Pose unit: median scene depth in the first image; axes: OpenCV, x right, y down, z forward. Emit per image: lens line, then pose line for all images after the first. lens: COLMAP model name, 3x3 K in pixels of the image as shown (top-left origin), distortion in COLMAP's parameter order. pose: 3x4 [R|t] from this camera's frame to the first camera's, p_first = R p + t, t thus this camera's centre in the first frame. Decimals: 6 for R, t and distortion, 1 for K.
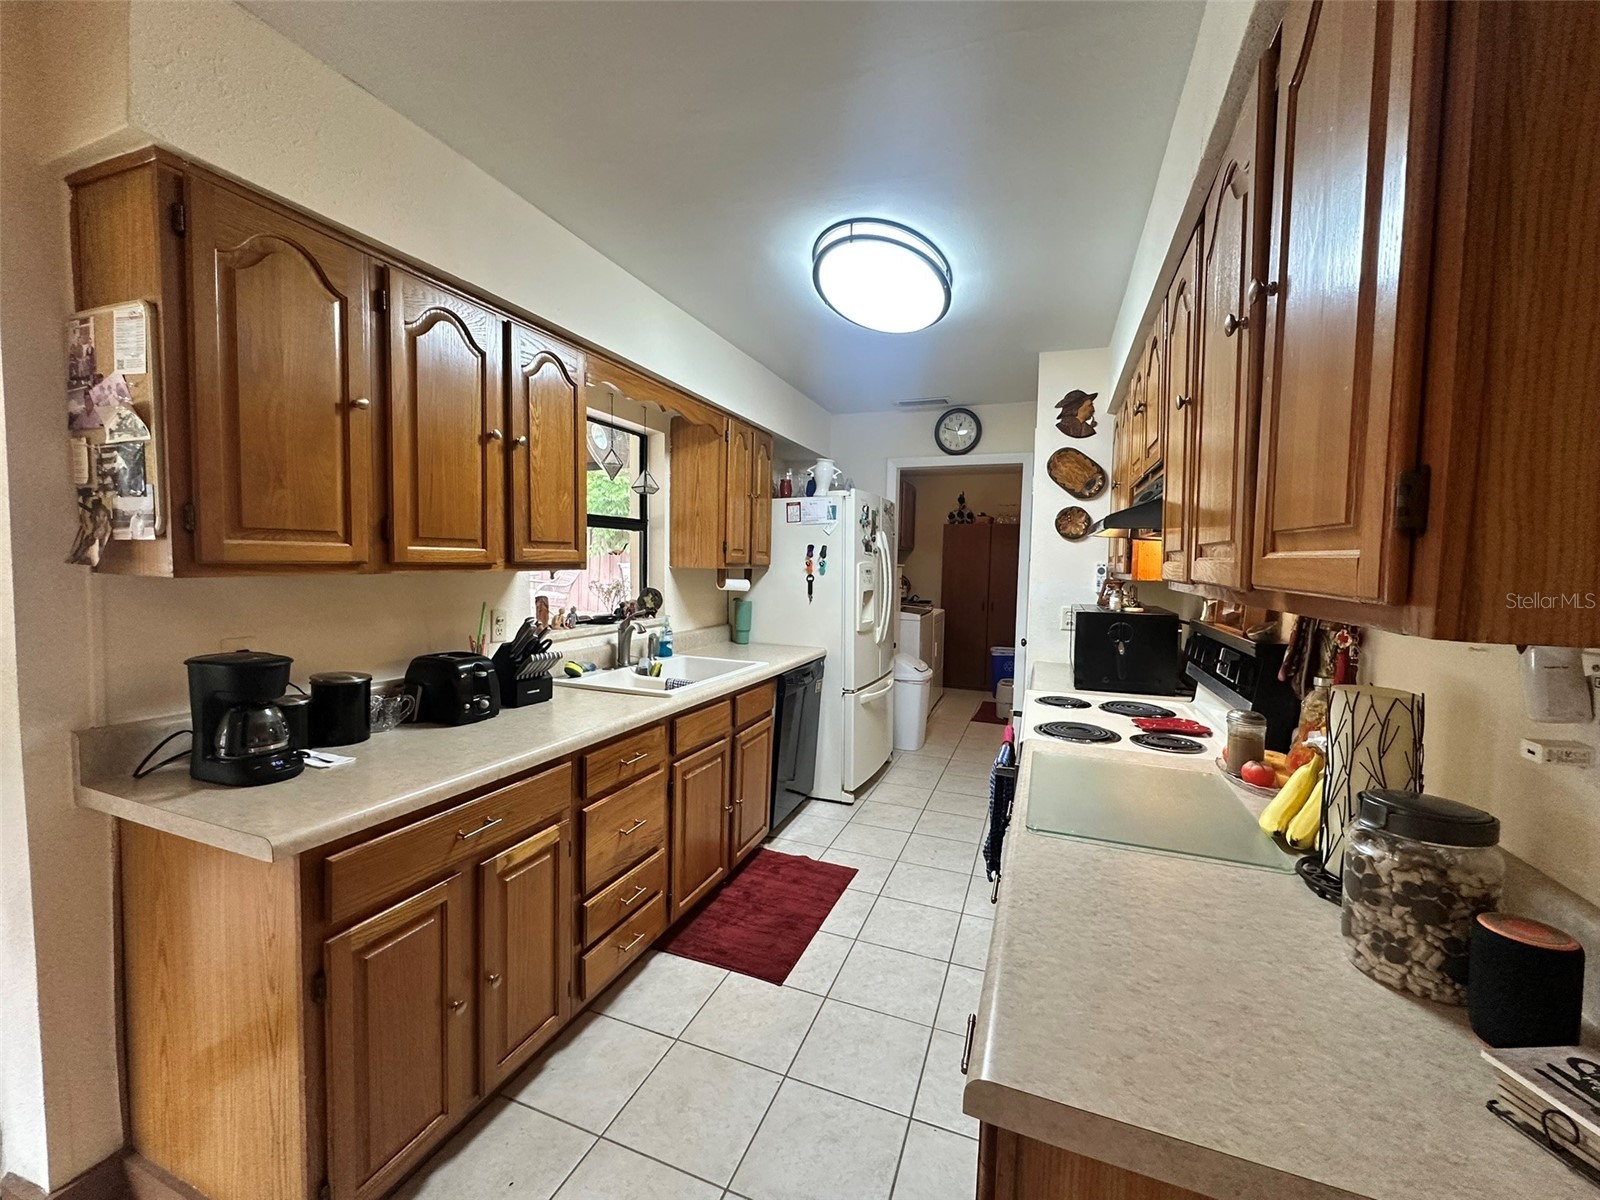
lens RADIAL K [[639.6, 0, 791.3], [0, 639.6, 600.0], [0, 0, 1]] dist [-0.004375, 0.000623]
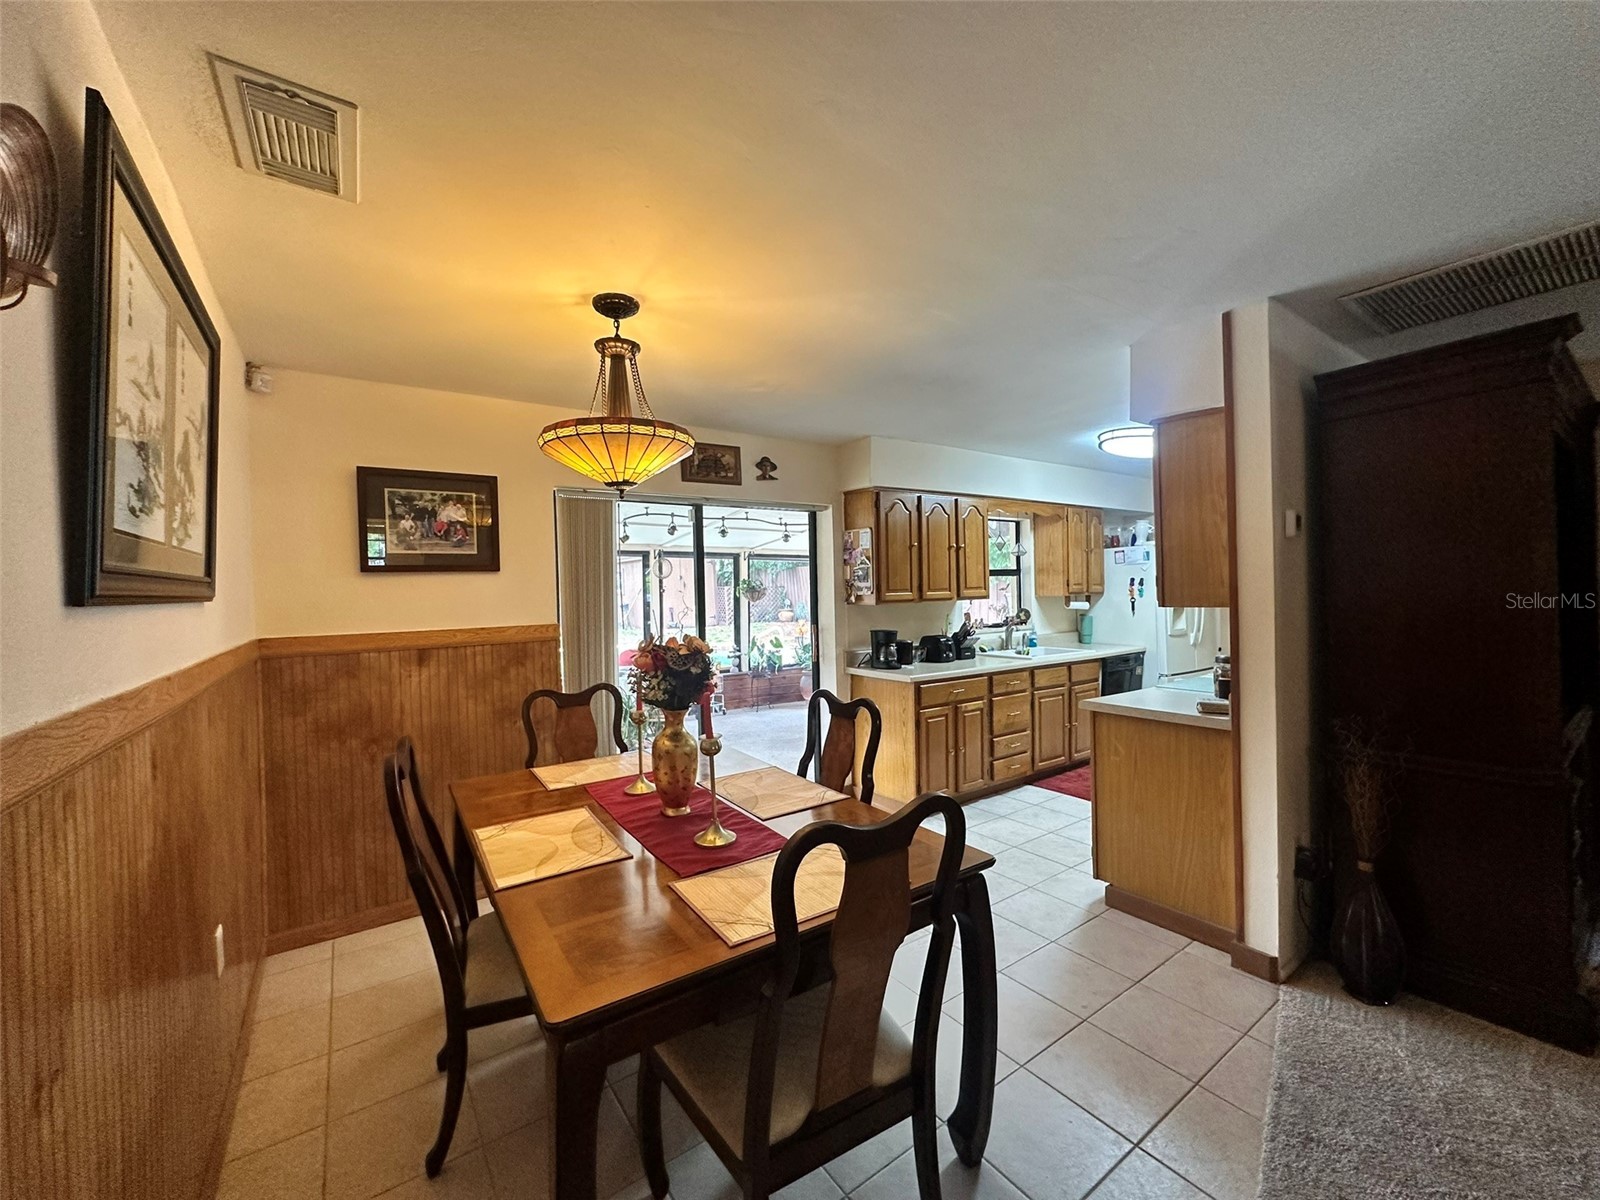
lens RADIAL K [[639.6, 0, 800.0], [0, 639.6, 600.4], [0, 0, 1]] dist [-0.004375, 0.000623]
pose [[0.840032, -0.029810, -0.541718, 0.248236], [0.006650, 0.998980, -0.044659, 0.039614], [0.542497, 0.033913, 0.839373, -0.927175]]
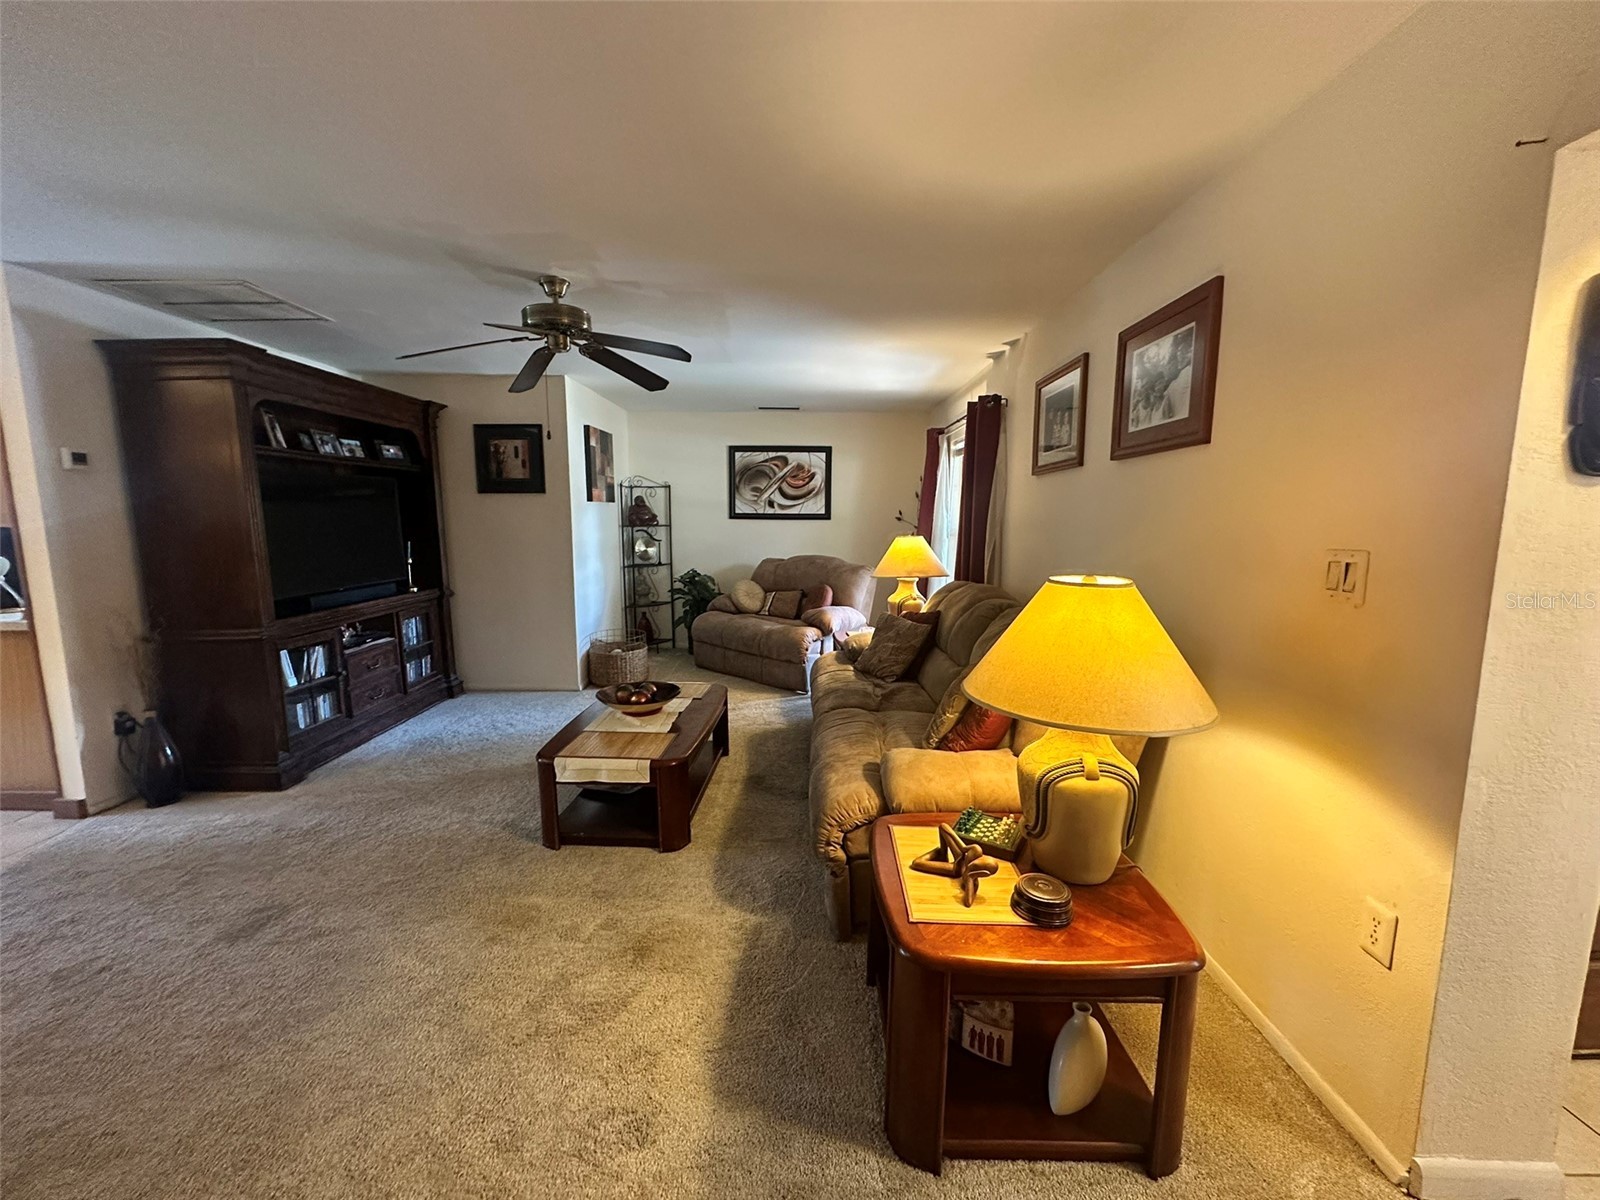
lens RADIAL K [[639.6, 0, 792.2], [0, 639.6, 605.3], [0, 0, 1]] dist [-0.004375, 0.000623]
pose [[0.931731, -0.067031, 0.356910, 1.052906], [0.036770, 0.995180, 0.090915, 0.092588], [-0.361283, -0.071585, 0.929704, -1.279892]]
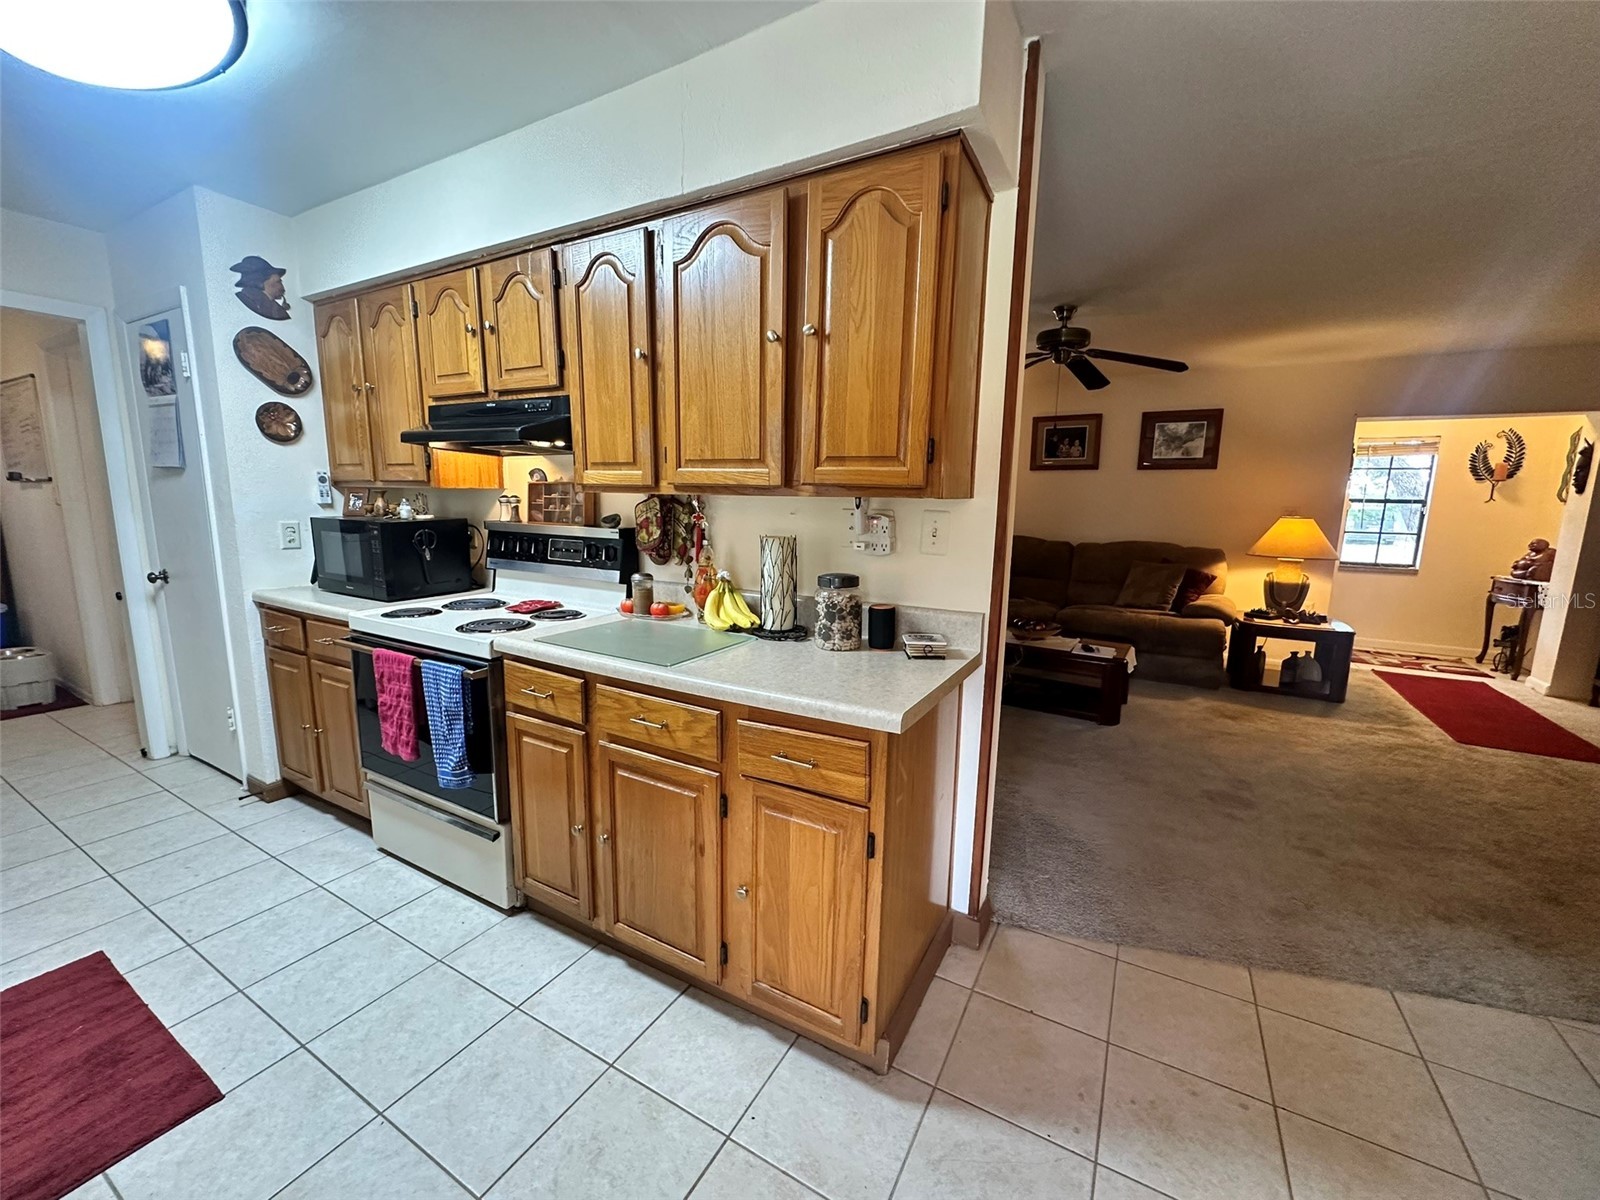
lens RADIAL K [[639.6, 0, 802.9], [0, 639.6, 601.2], [0, 0, 1]] dist [-0.004375, 0.000623]
pose [[0.130952, -0.177766, 0.975321, -0.378196], [0.044298, 0.983859, 0.173375, -0.002318], [-0.990399, 0.020501, 0.136713, 0.219011]]
